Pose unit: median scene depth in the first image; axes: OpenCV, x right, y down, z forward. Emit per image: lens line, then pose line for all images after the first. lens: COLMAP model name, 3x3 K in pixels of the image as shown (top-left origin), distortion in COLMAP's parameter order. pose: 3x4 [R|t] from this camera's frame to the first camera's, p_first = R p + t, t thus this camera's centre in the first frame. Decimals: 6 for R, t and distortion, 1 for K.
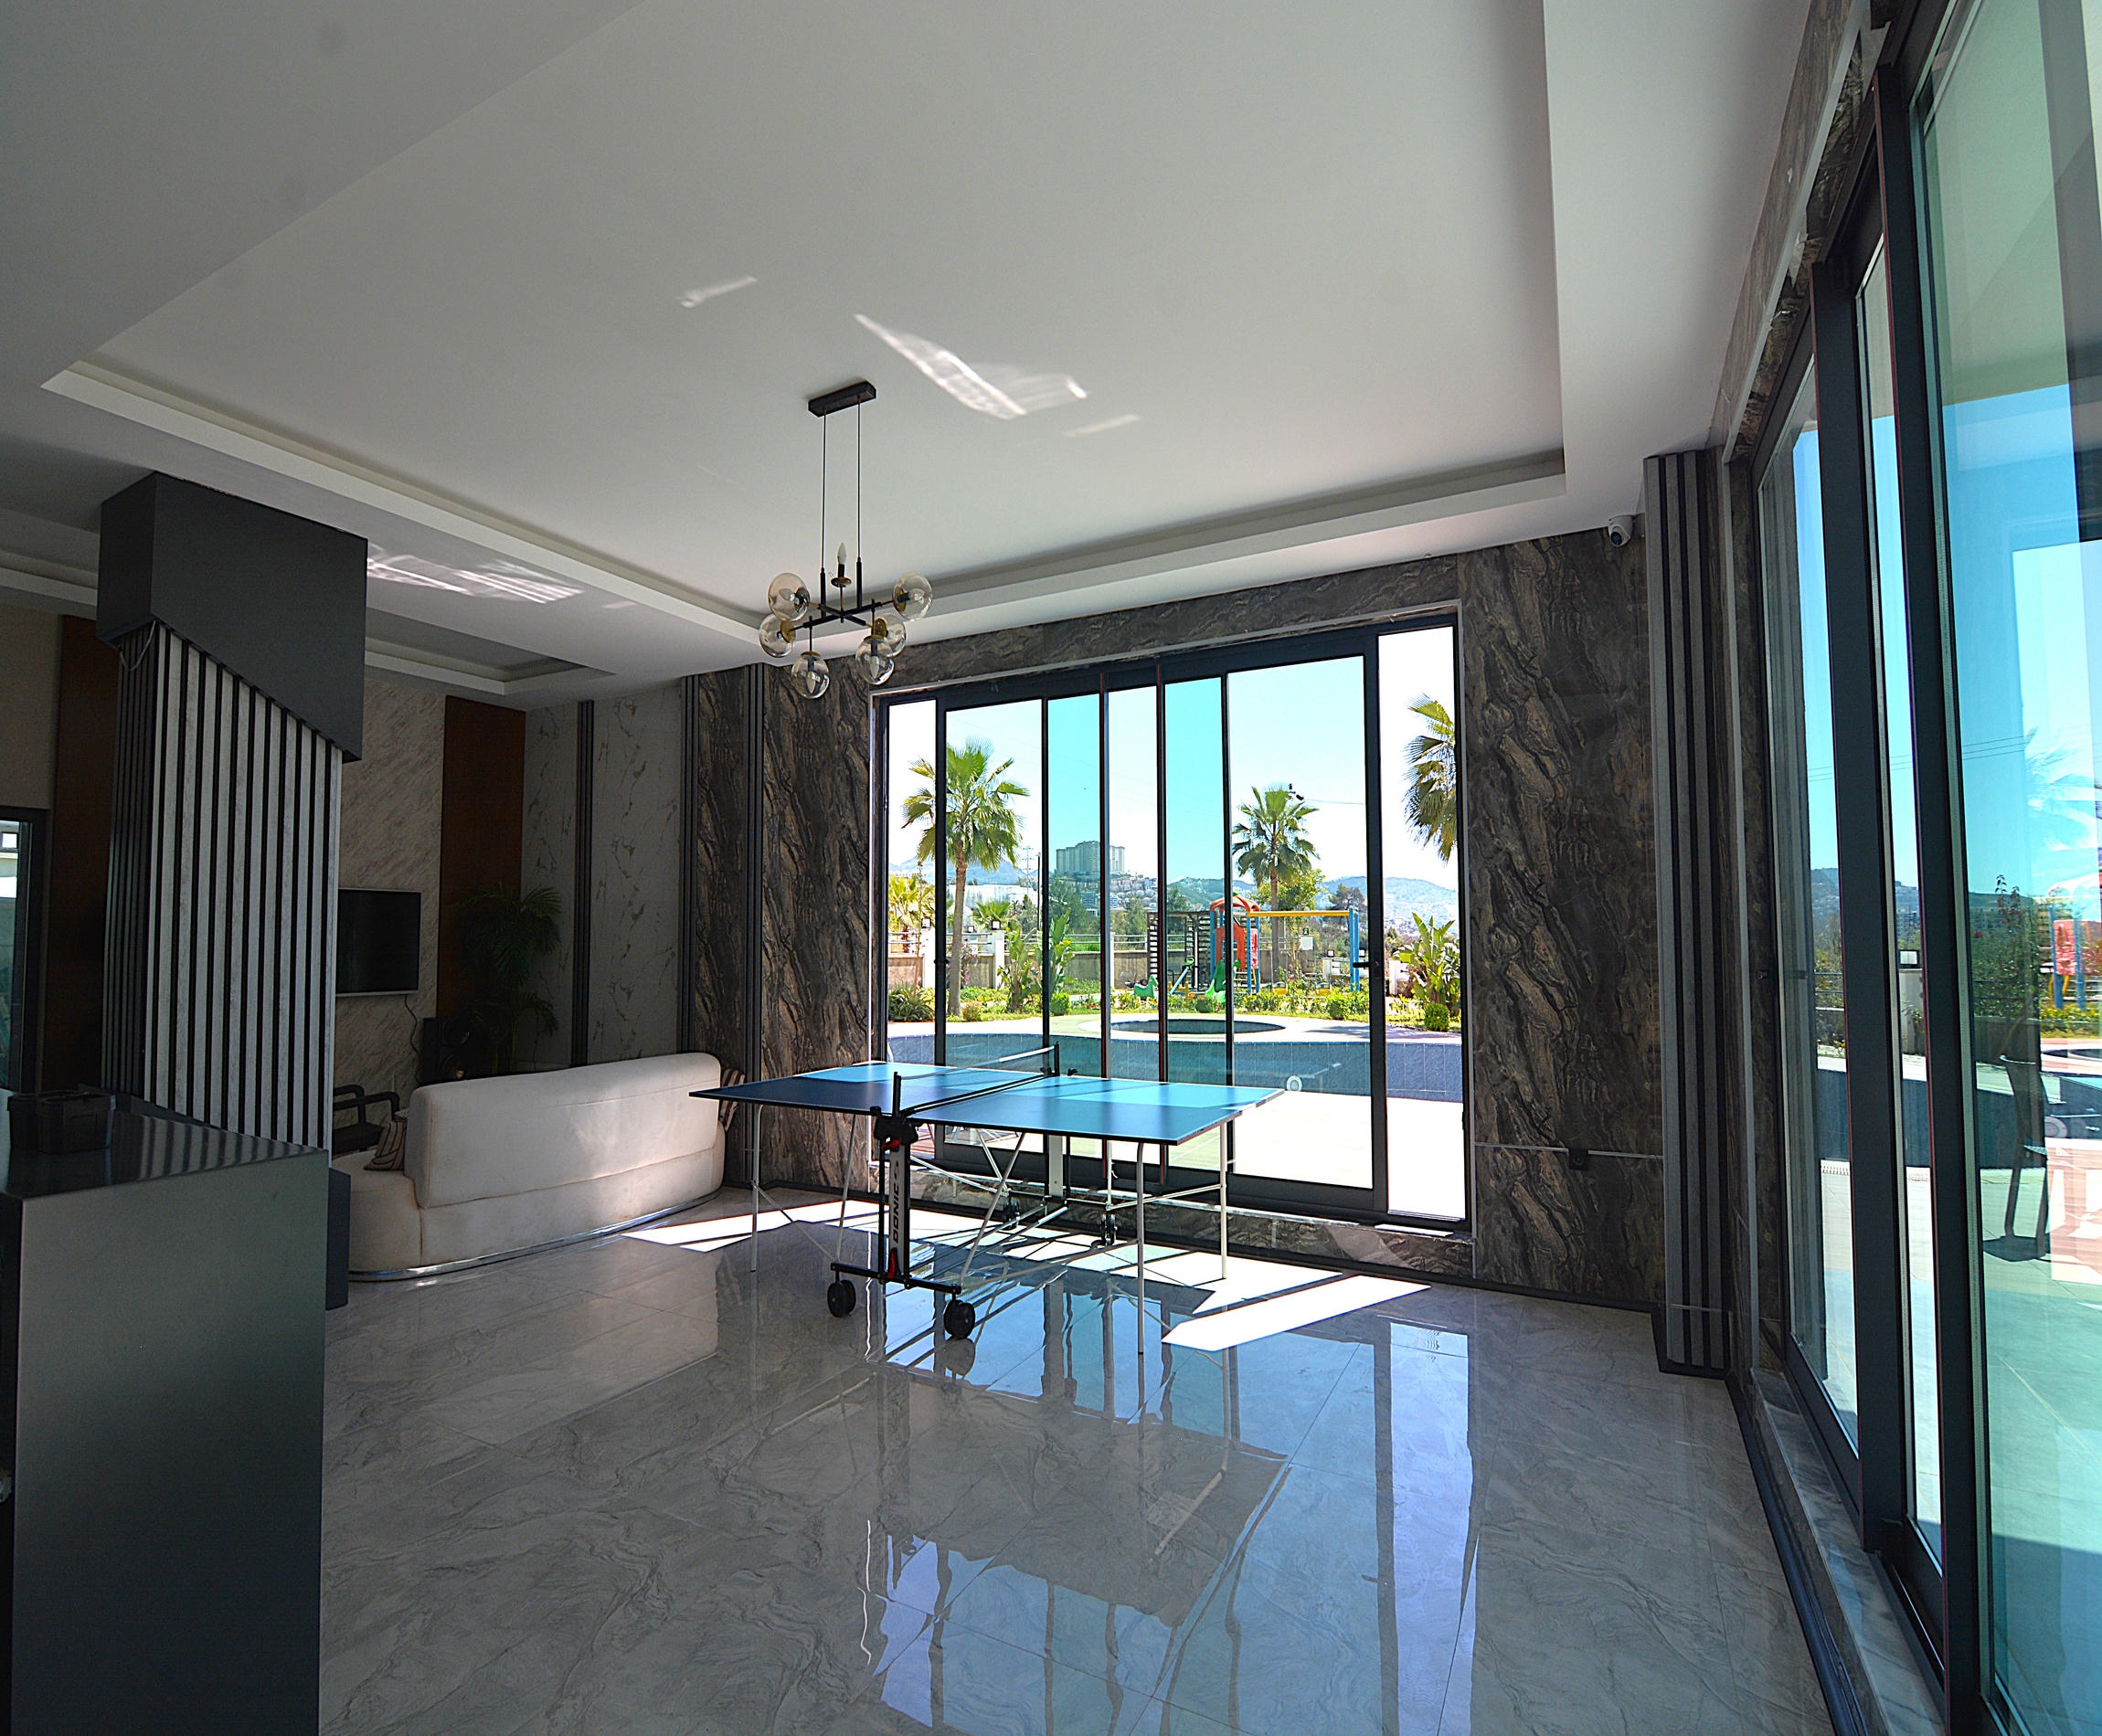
lens RADIAL K [[1003.2, 0, 1049.0], [0, 1003.2, 902.5], [0, 0, 1]] dist [0.000276, 0.000145]
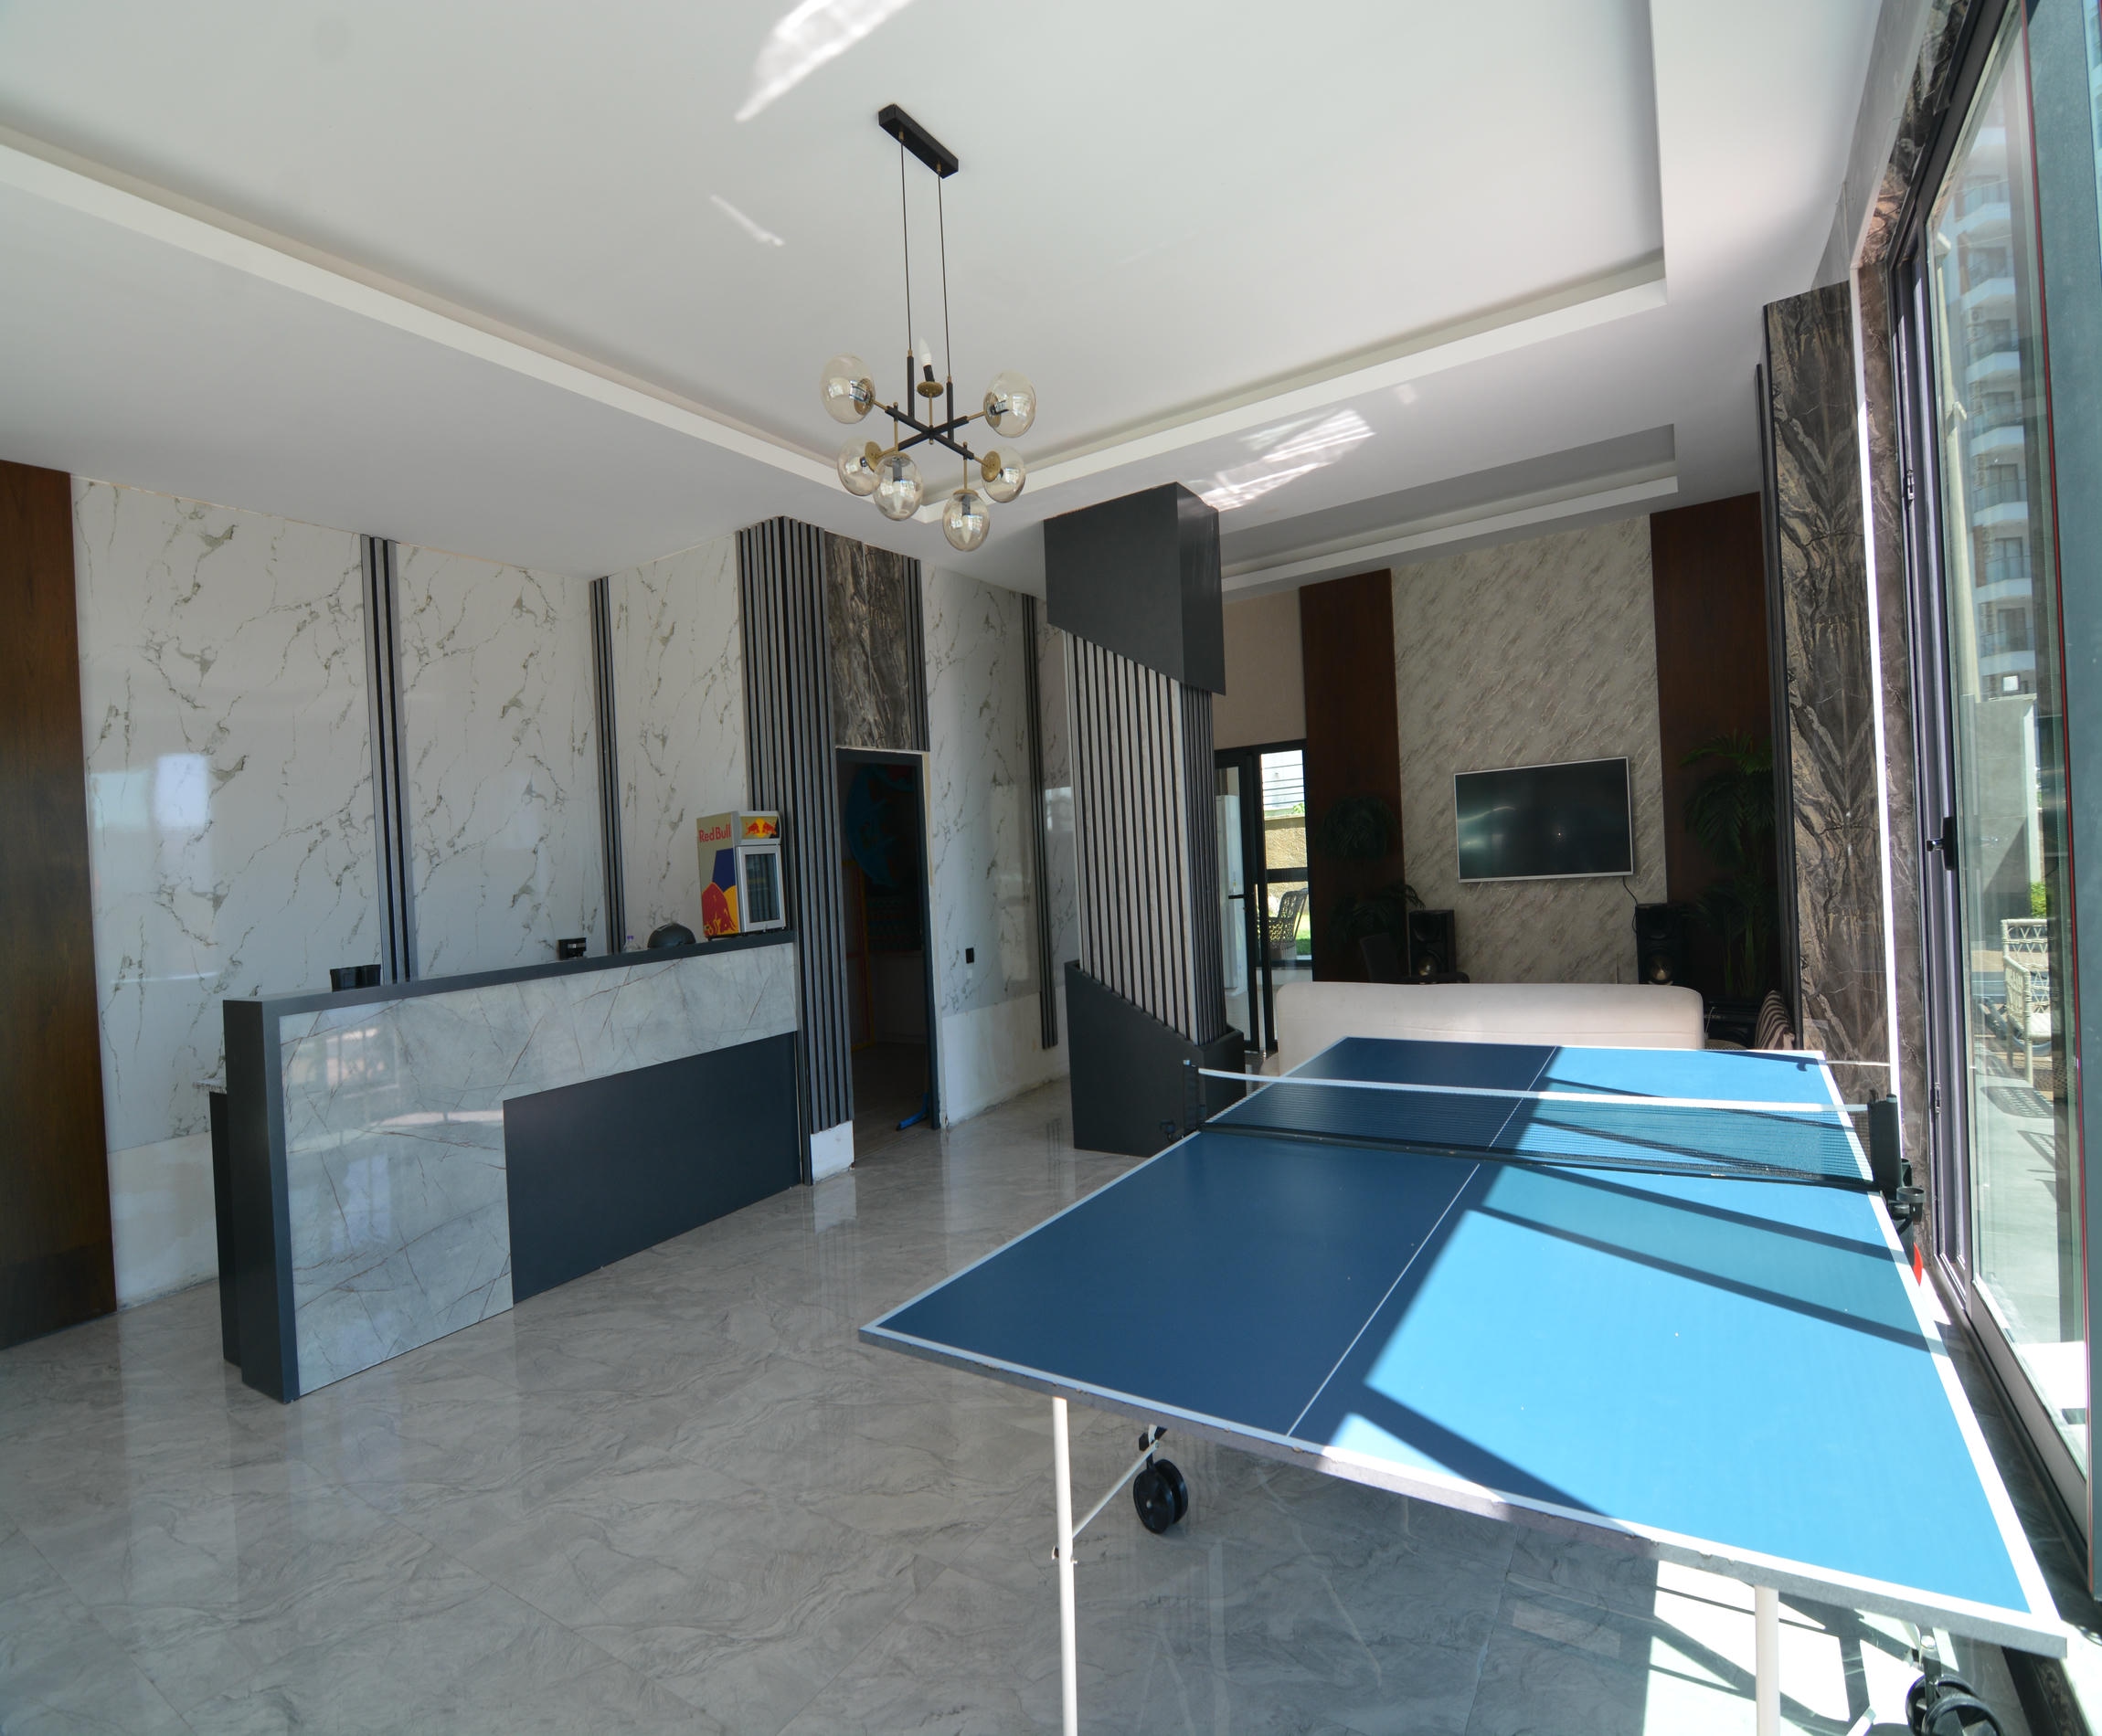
lens RADIAL K [[1037.0, 0, 1051.0], [0, 1037.0, 868.0], [0, 0, 1]] dist [0.001380, -0.000034]
pose [[-0.081126, 0.020017, -0.996503, 0.424474], [0.111792, 0.993672, 0.010860, 0.024655], [0.990415, -0.110520, -0.082850, 0.832394]]
